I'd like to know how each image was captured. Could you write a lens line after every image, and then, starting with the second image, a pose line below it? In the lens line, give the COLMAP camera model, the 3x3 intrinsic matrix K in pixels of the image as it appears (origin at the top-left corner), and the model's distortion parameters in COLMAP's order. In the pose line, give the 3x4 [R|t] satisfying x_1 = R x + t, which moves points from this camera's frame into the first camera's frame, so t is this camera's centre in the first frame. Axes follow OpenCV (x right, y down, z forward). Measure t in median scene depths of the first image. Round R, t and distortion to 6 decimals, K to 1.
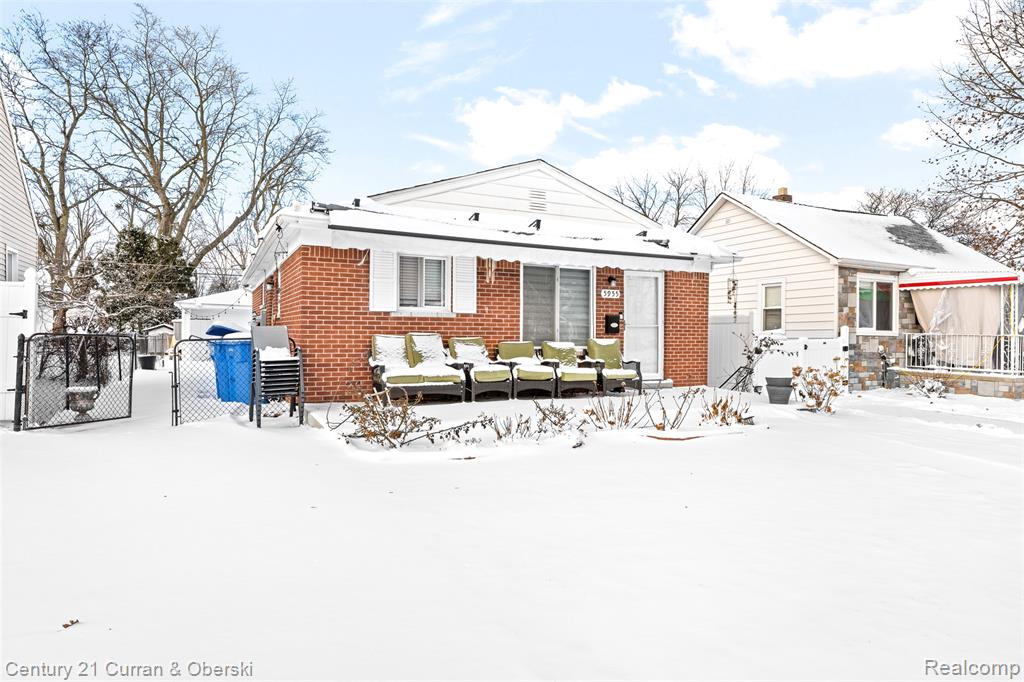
lens RADIAL K [[578.9, 0, 516.3], [0, 578.9, 336.0], [0, 0, 1]] dist [-0.005106, -0.001239]
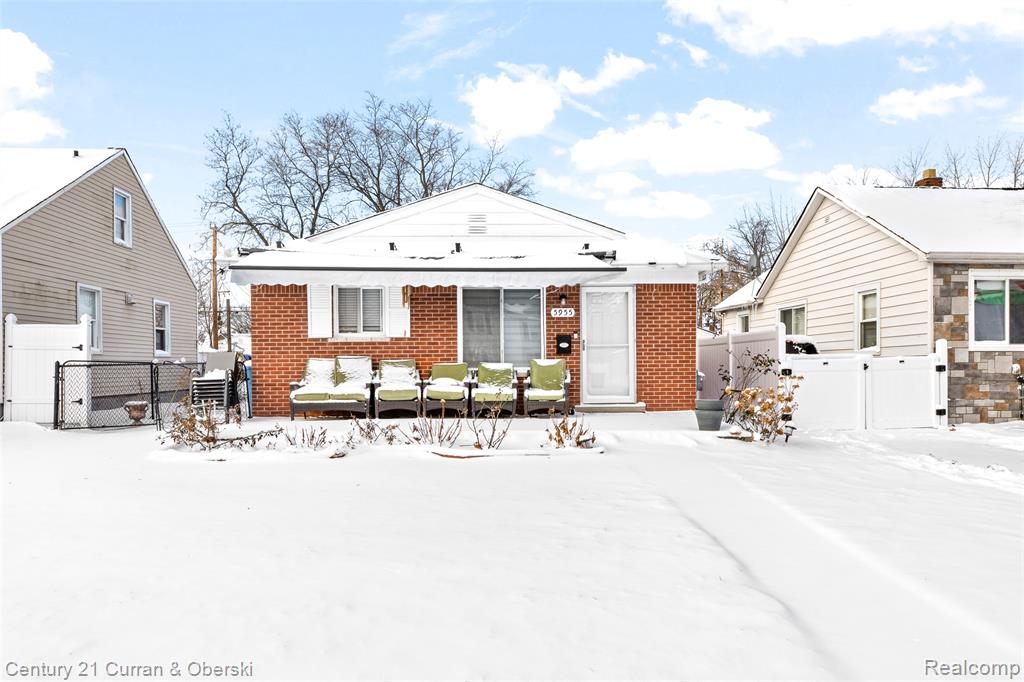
lens RADIAL K [[578.9, 0, 541.6], [0, 578.9, 373.7], [0, 0, 1]] dist [-0.005106, -0.001239]
pose [[0.921241, -0.009253, -0.388881, 0.522908], [0.013768, 0.999866, 0.008824, 0.020293], [0.388747, -0.013483, 0.921246, 0.103542]]
